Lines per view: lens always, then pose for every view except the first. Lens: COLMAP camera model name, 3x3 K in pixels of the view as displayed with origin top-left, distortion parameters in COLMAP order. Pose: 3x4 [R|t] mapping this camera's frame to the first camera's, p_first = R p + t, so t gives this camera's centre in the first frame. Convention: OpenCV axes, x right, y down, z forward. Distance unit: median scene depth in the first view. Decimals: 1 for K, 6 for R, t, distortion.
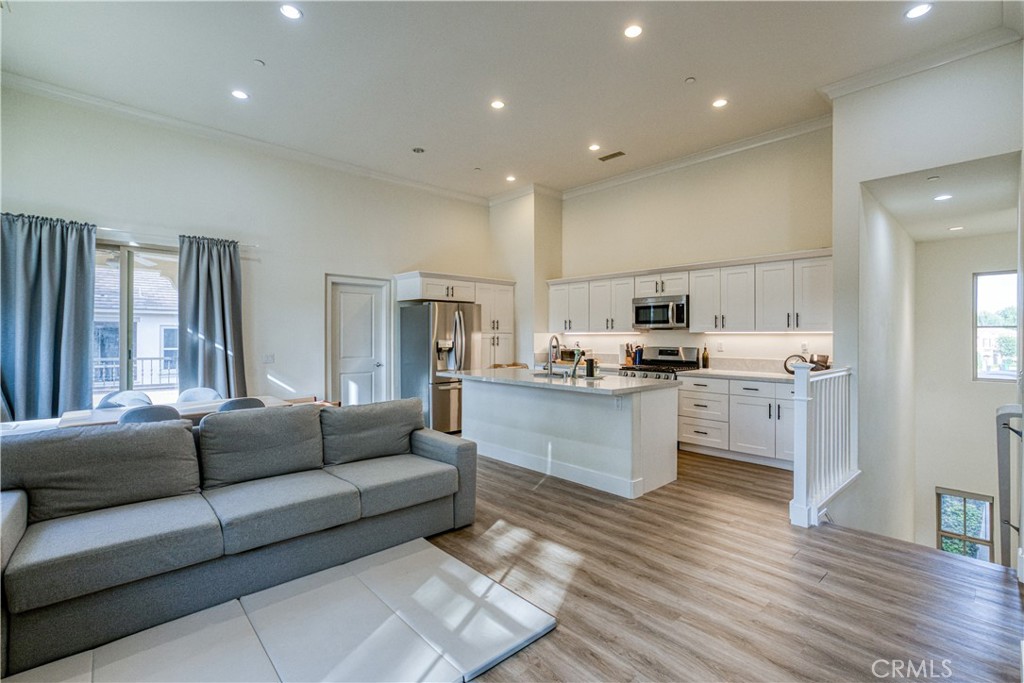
lens RADIAL K [[466.7, 0, 518.9], [0, 466.7, 333.7], [0, 0, 1]] dist [-0.012533, 0.008587]
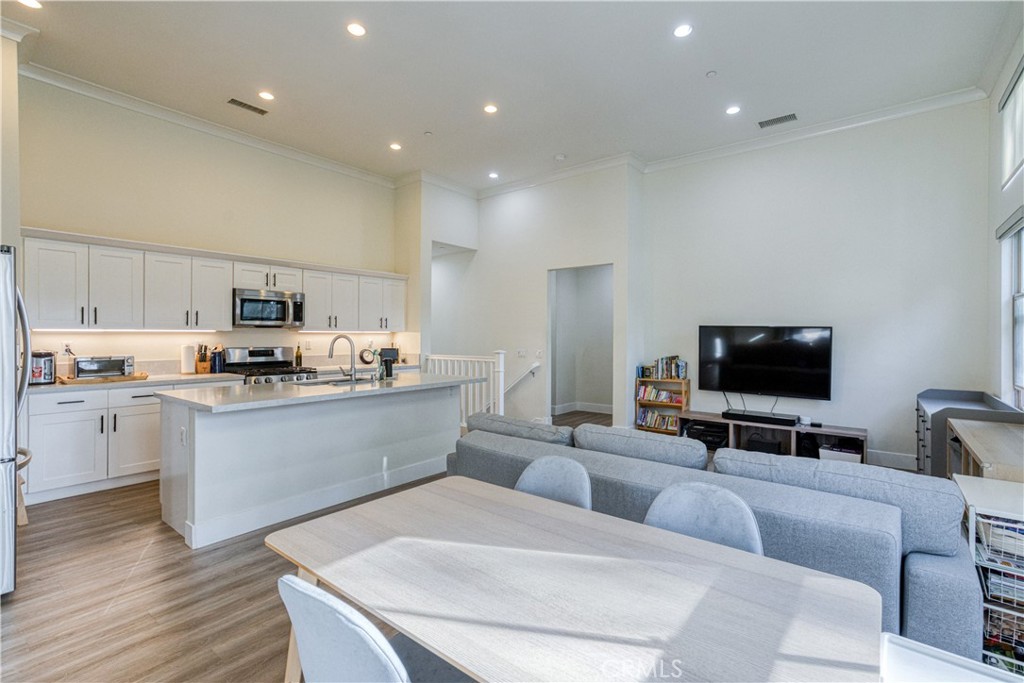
lens RADIAL K [[466.7, 0, 511.5], [0, 466.7, 333.1], [0, 0, 1]] dist [-0.012533, 0.008587]
pose [[-0.142483, 0.001347, 0.989796, -0.624722], [-0.006987, 0.999973, -0.002366, 0.000536], [-0.989773, -0.007253, -0.142470, 0.649339]]
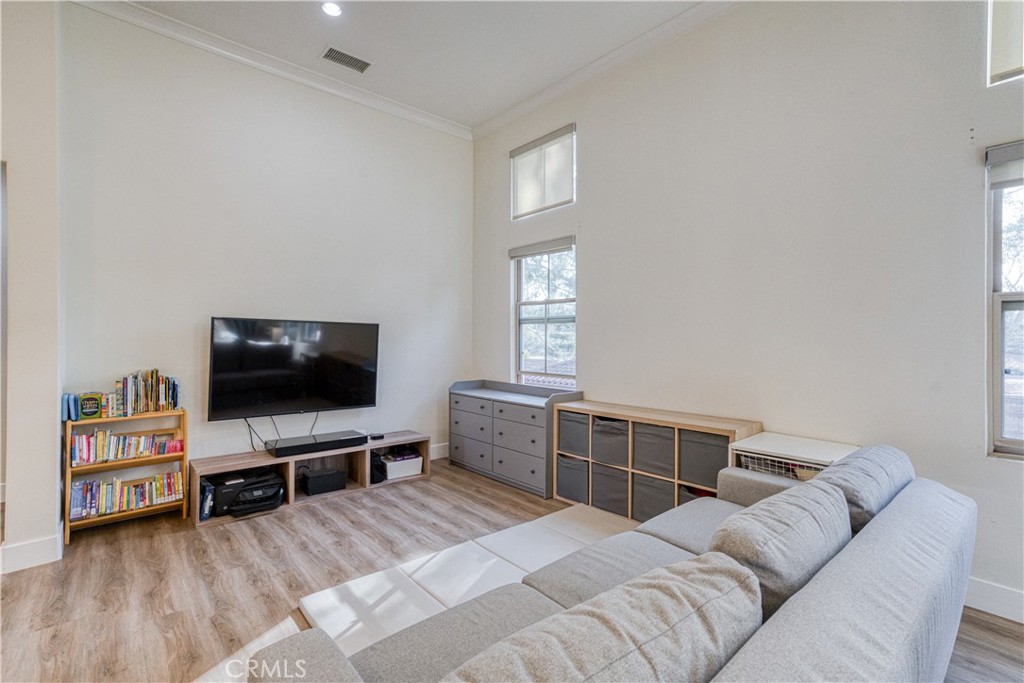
lens RADIAL K [[466.7, 0, 515.1], [0, 466.7, 335.5], [0, 0, 1]] dist [-0.012533, 0.008587]
pose [[-0.999828, -0.008545, 0.016439, -0.205150], [-0.008622, 0.999952, -0.004604, 0.002768], [-0.016399, -0.004745, -0.999854, 0.699091]]
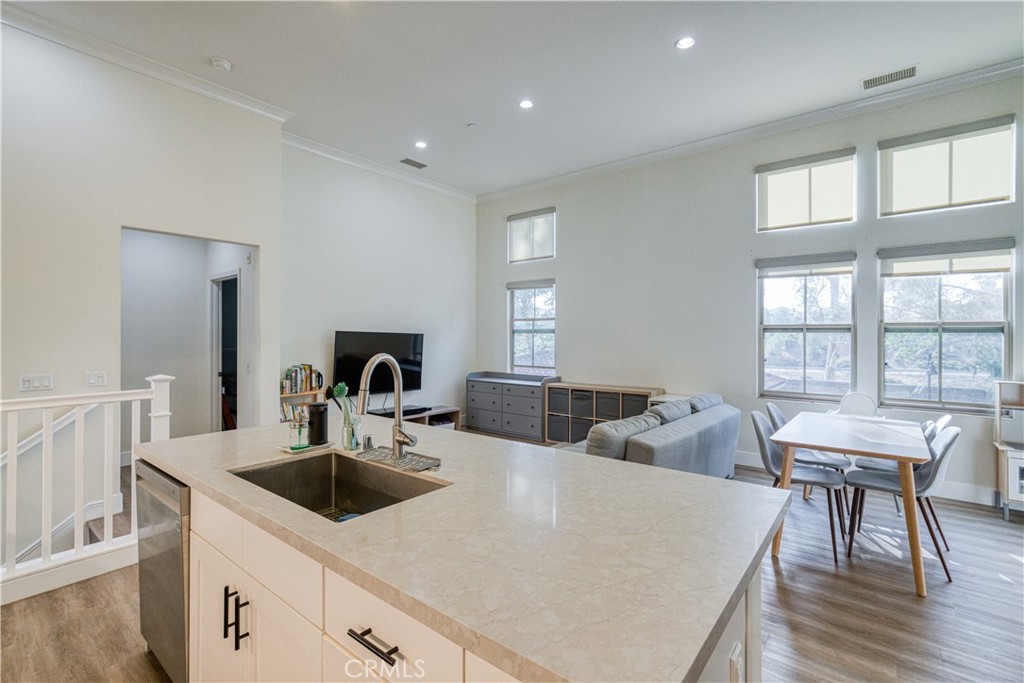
lens RADIAL K [[466.7, 0, 512.4], [0, 466.7, 335.9], [0, 0, 1]] dist [-0.012533, 0.008587]
pose [[-0.989236, -0.008703, -0.146068, -0.053052], [-0.008210, 0.999958, -0.003975, -0.007406], [0.146097, -0.002733, -0.989266, 1.015634]]
